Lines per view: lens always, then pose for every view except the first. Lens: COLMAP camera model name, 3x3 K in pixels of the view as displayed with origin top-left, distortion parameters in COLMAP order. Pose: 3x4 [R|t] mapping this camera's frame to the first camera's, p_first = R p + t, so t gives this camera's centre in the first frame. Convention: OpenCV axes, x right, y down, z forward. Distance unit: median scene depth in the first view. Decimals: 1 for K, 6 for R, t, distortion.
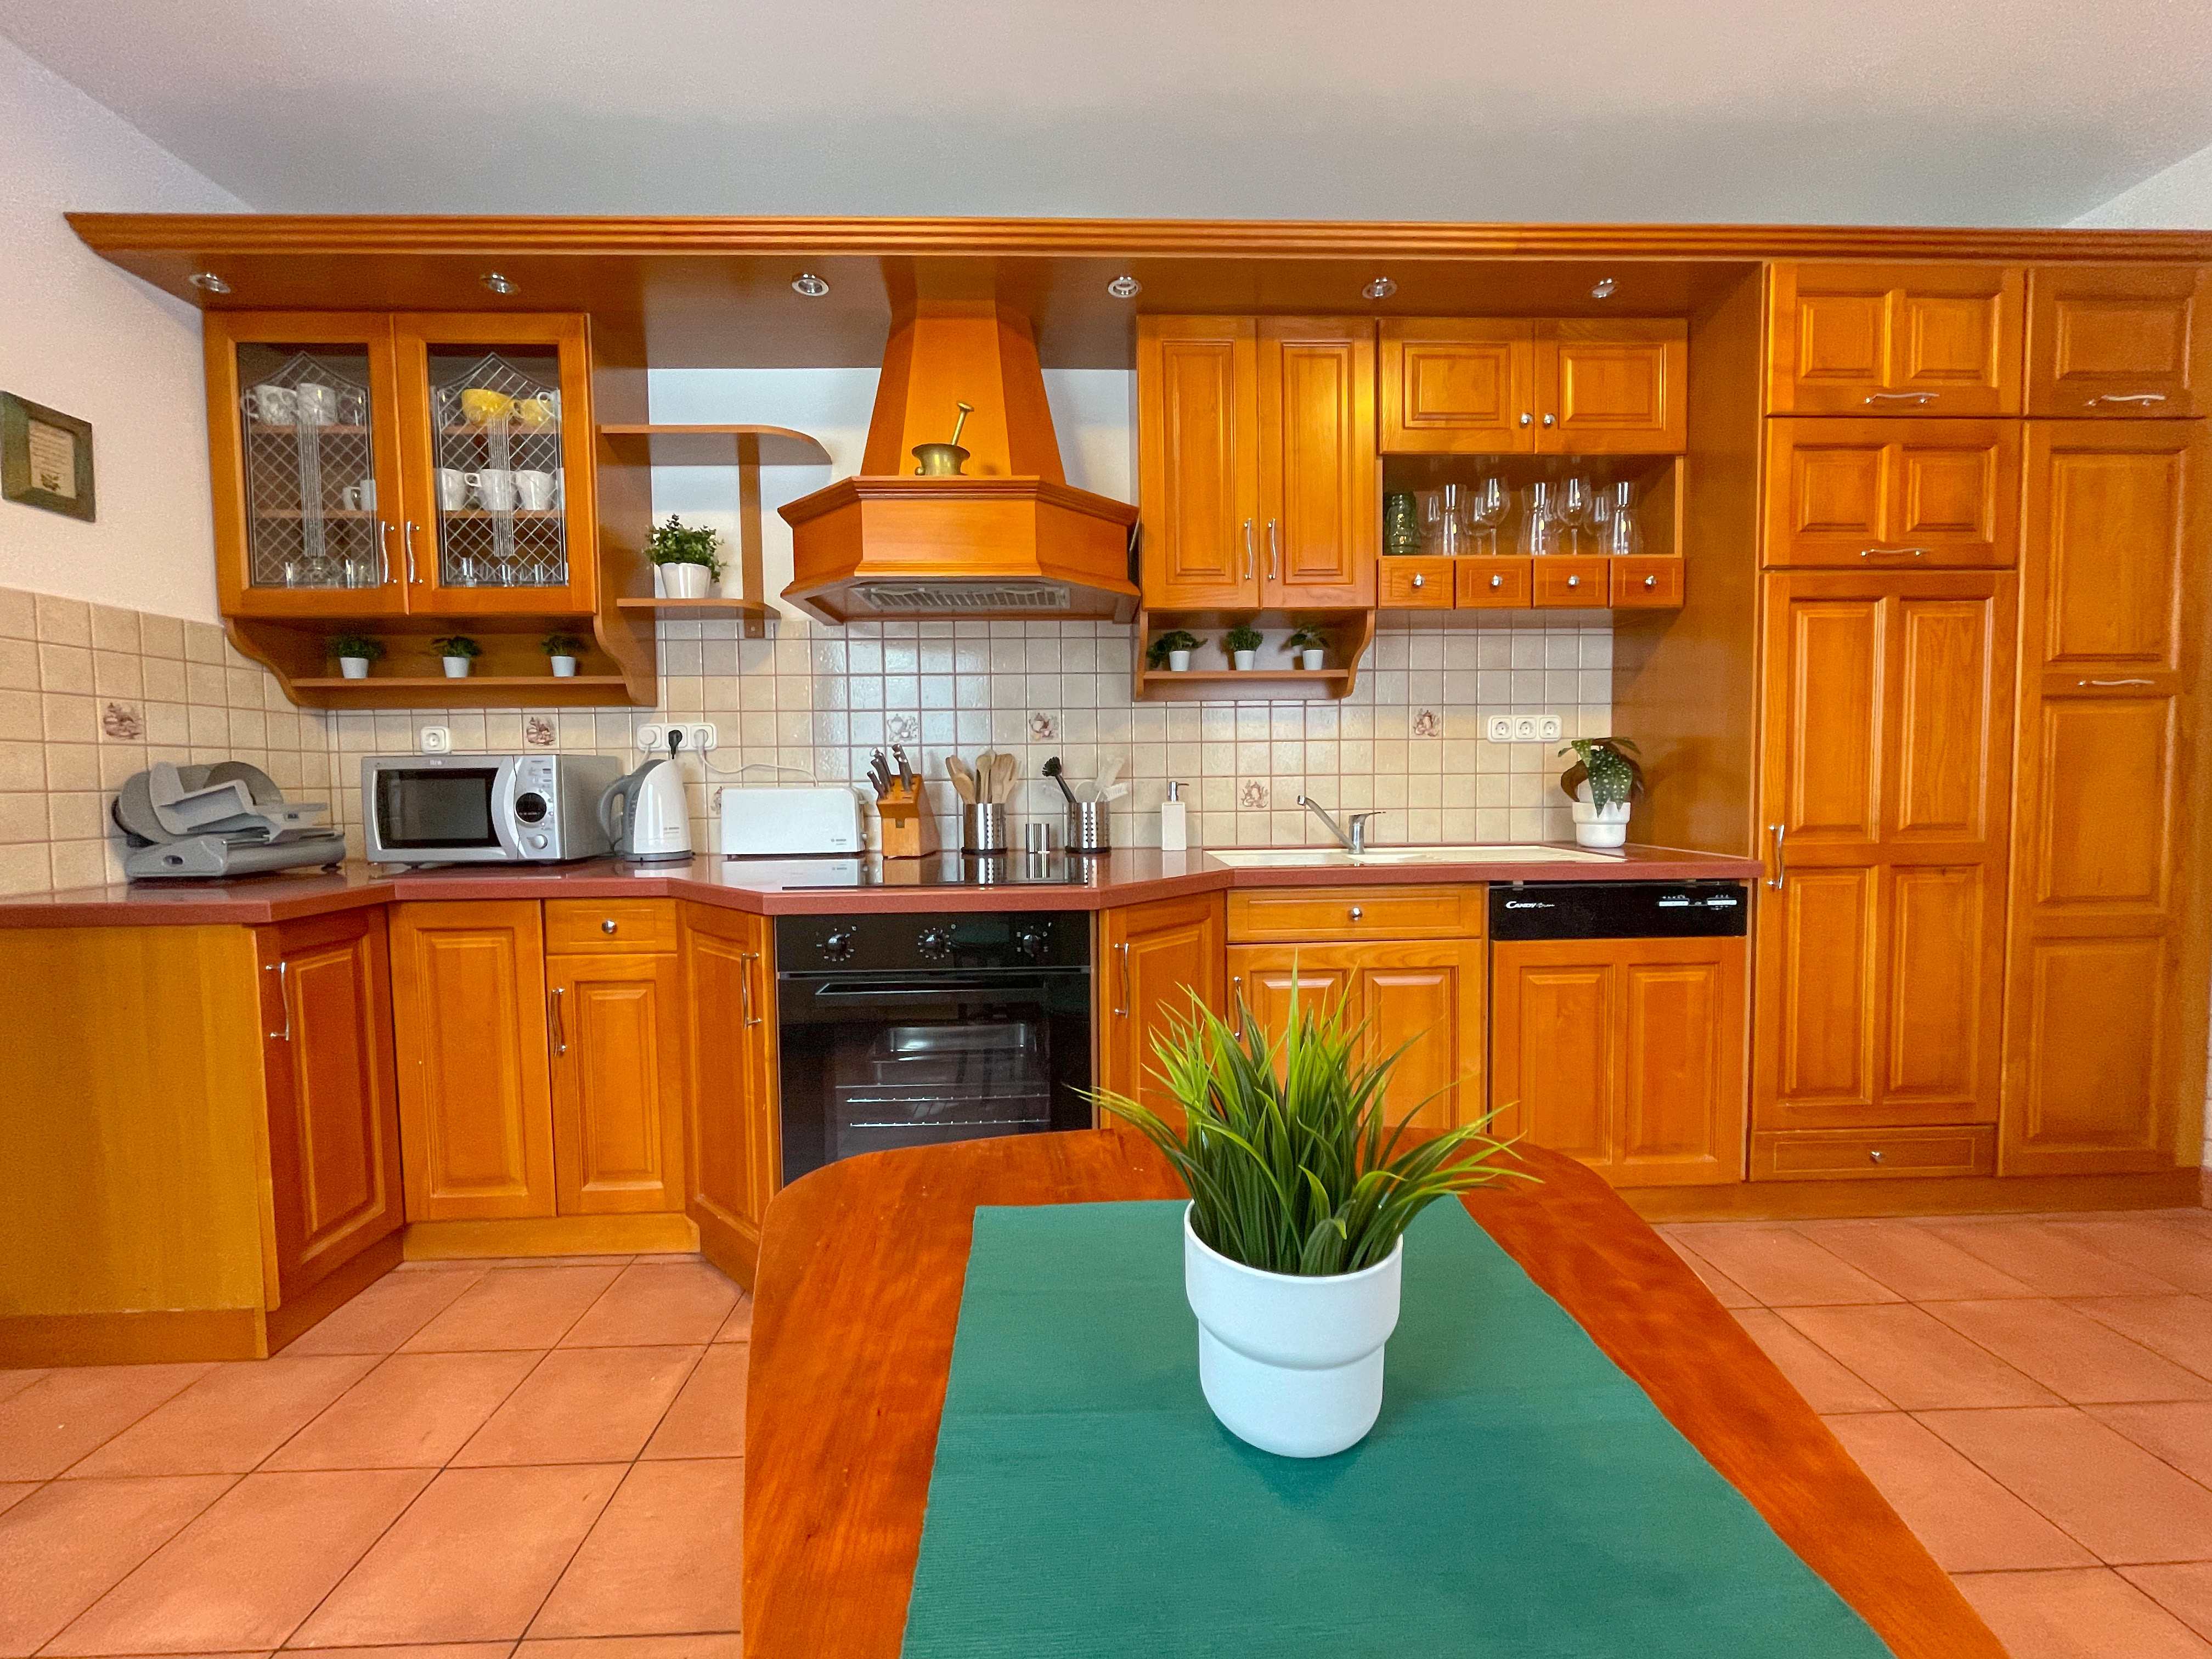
lens RADIAL K [[893.6, 0, 1111.6], [0, 893.6, 825.1], [0, 0, 1]] dist [-0.001269, -0.000216]
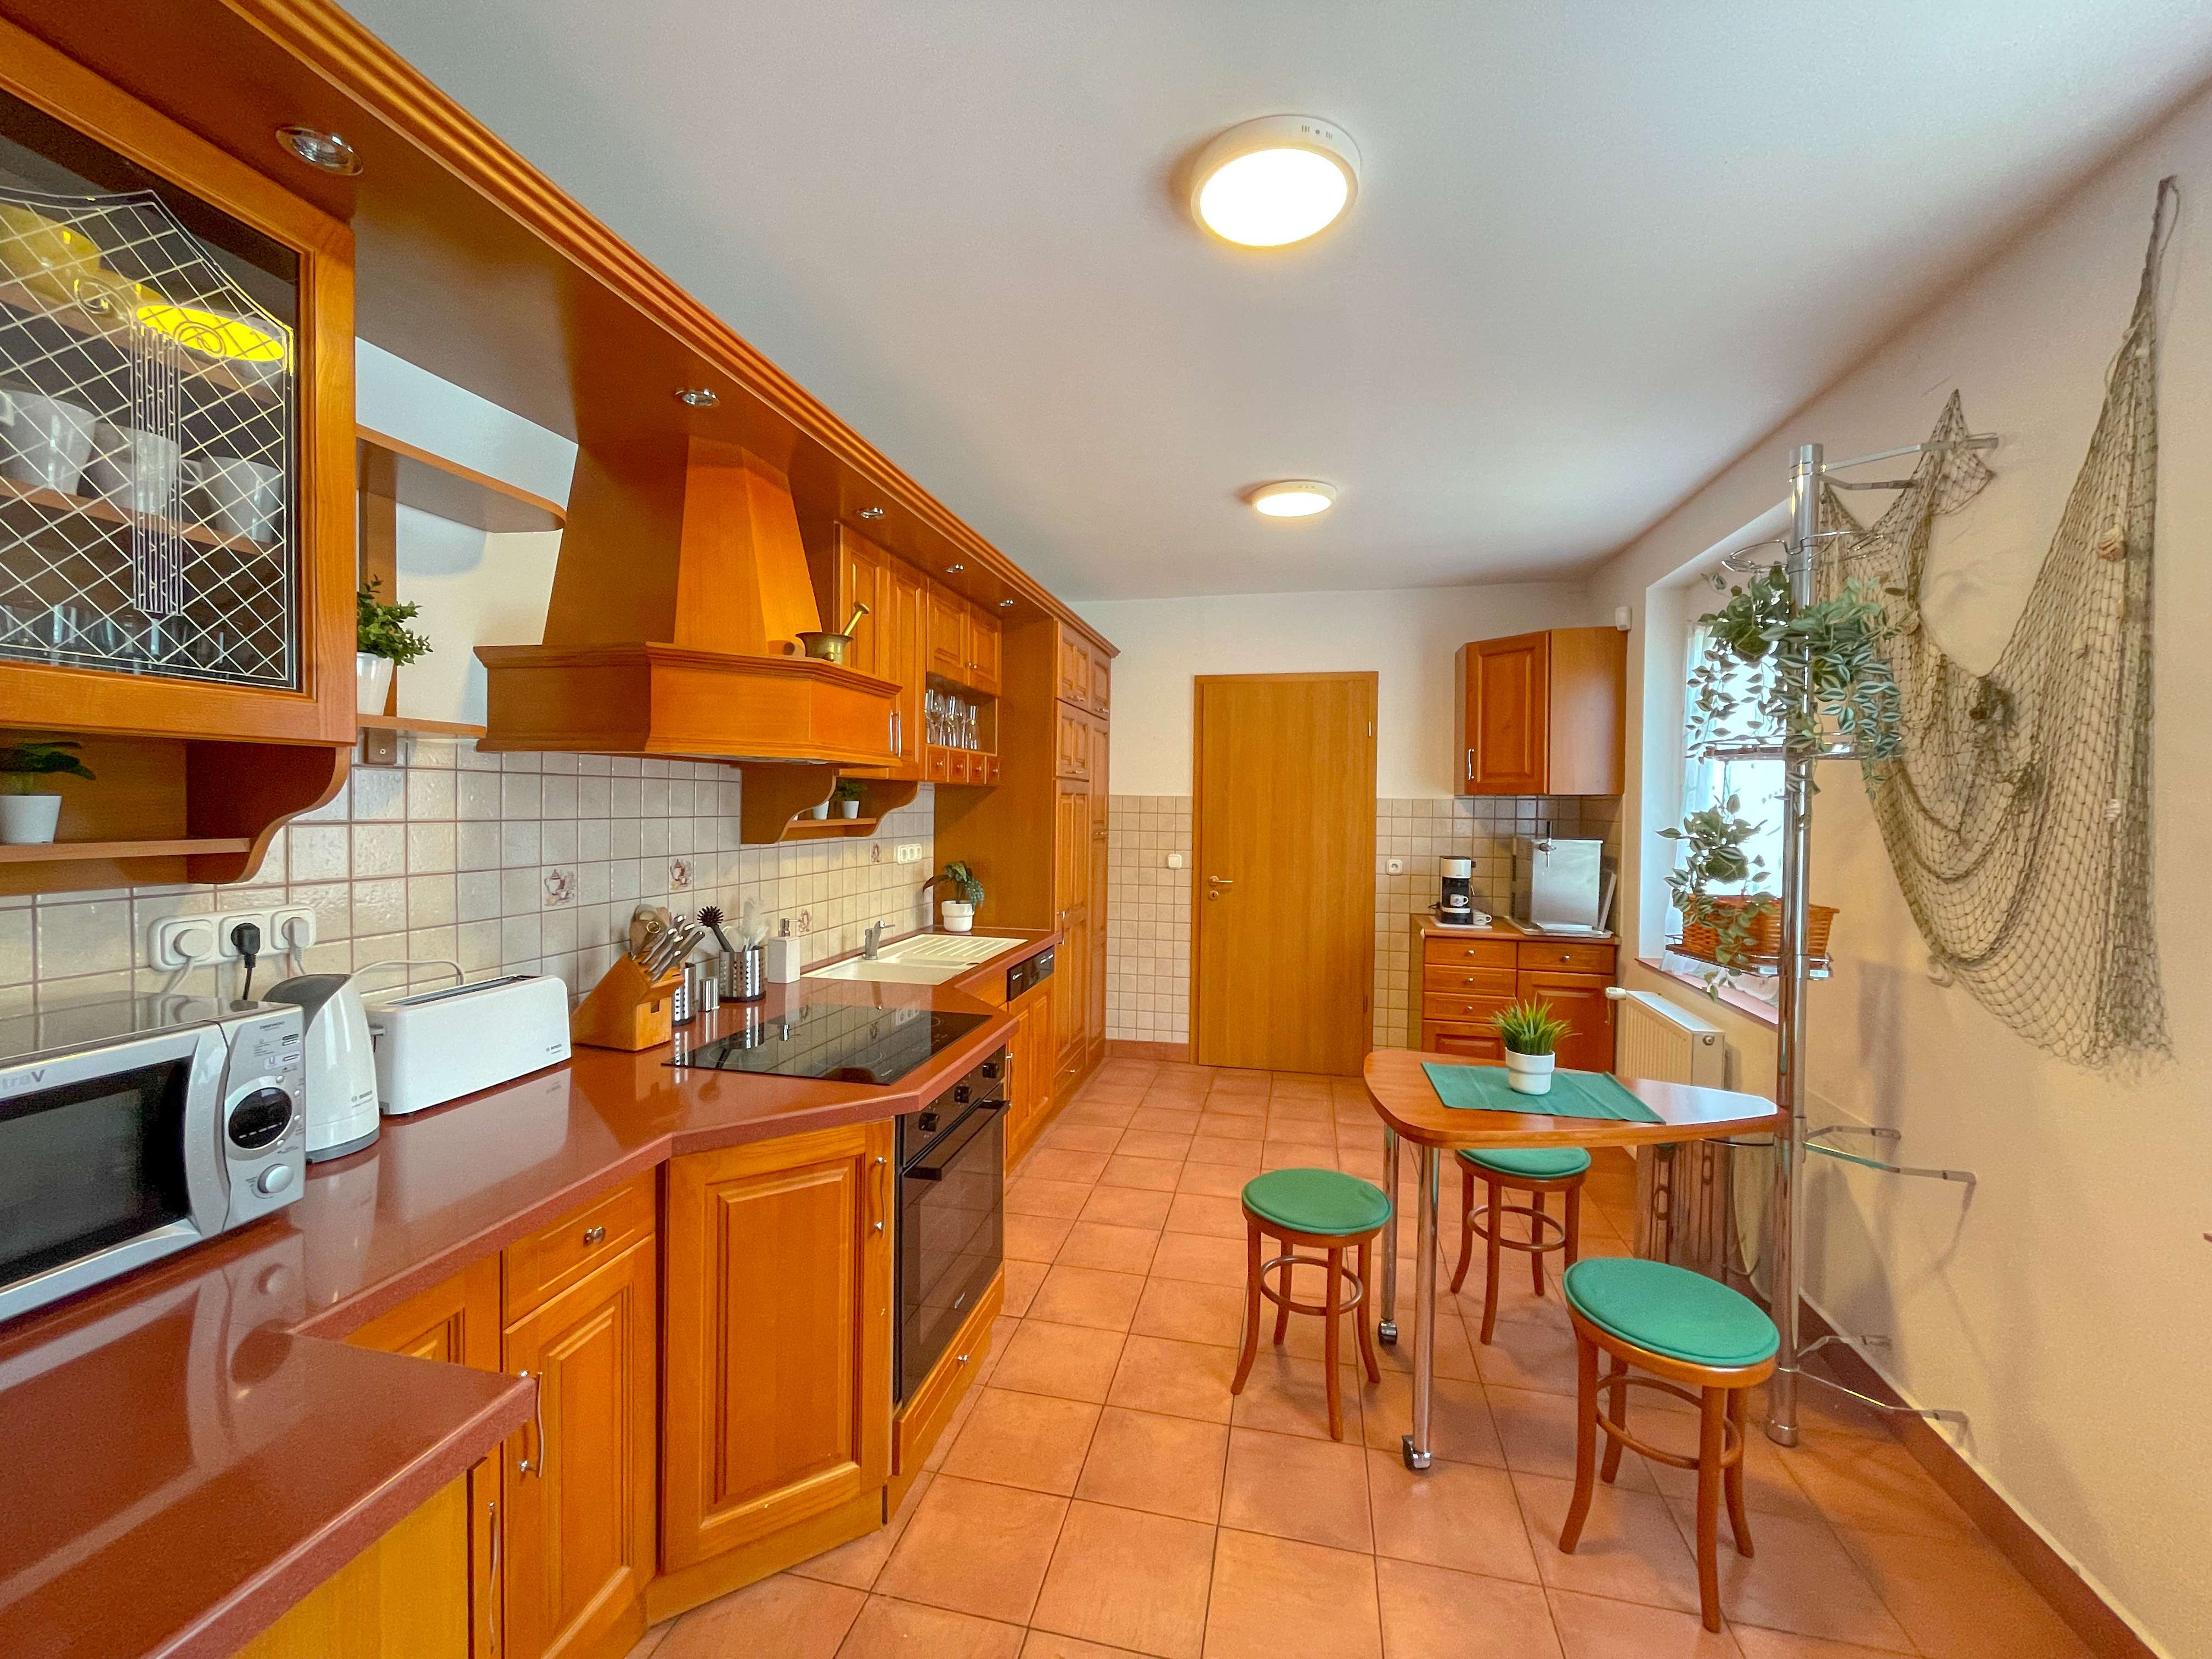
lens RADIAL K [[893.6, 0, 1119.4], [0, 893.6, 822.3], [0, 0, 1]] dist [-0.001269, -0.000216]
pose [[0.247897, -0.003327, 0.968781, -0.935243], [0.036107, 0.999331, -0.005807, -0.154135], [-0.968113, 0.036419, 0.247851, 0.355132]]
